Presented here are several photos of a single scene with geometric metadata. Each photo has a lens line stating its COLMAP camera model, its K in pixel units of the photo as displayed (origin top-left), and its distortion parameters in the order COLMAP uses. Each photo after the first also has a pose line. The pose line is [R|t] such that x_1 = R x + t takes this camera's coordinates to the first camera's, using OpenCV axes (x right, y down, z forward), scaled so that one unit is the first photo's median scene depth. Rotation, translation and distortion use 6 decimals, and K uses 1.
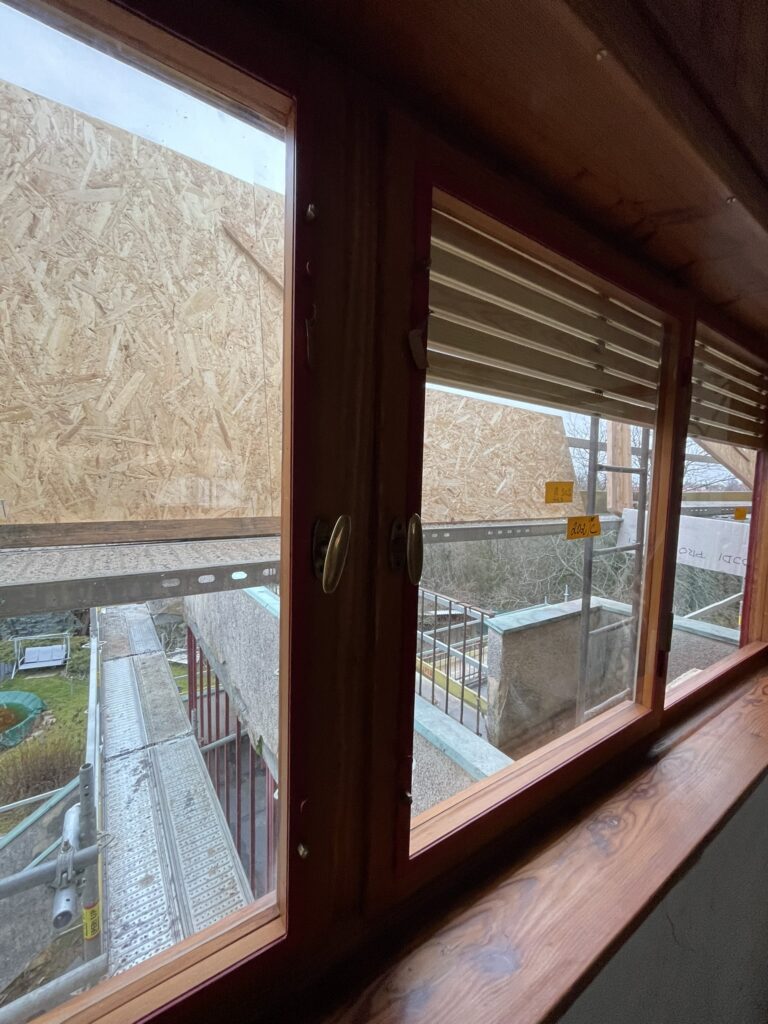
lens RADIAL K [[420.1, 0, 386.9], [0, 420.1, 504.7], [0, 0, 1]] dist [-0.008420, 0.000028]
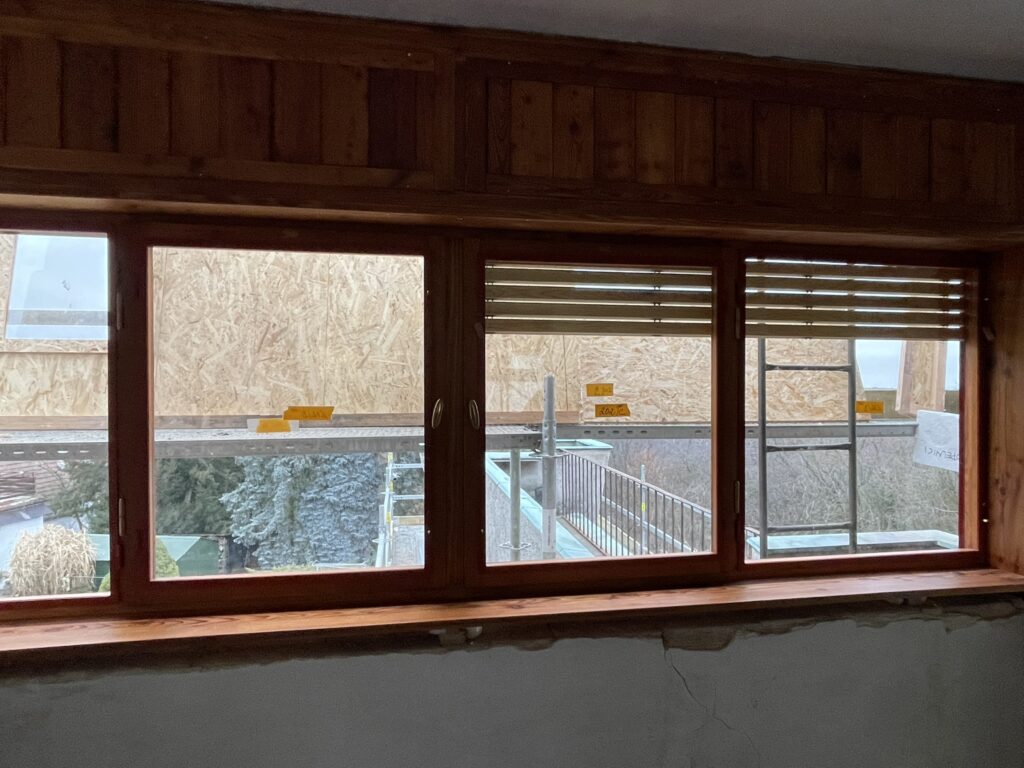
lens RADIAL K [[587.3, 0, 512.5], [0, 587.3, 360.9], [0, 0, 1]] dist [-0.002911, -0.000175]
pose [[0.915643, -0.039813, -0.400017, 0.690095], [0.000652, 0.995229, -0.097559, 0.055758], [0.401993, 0.089069, 0.911301, -0.851144]]
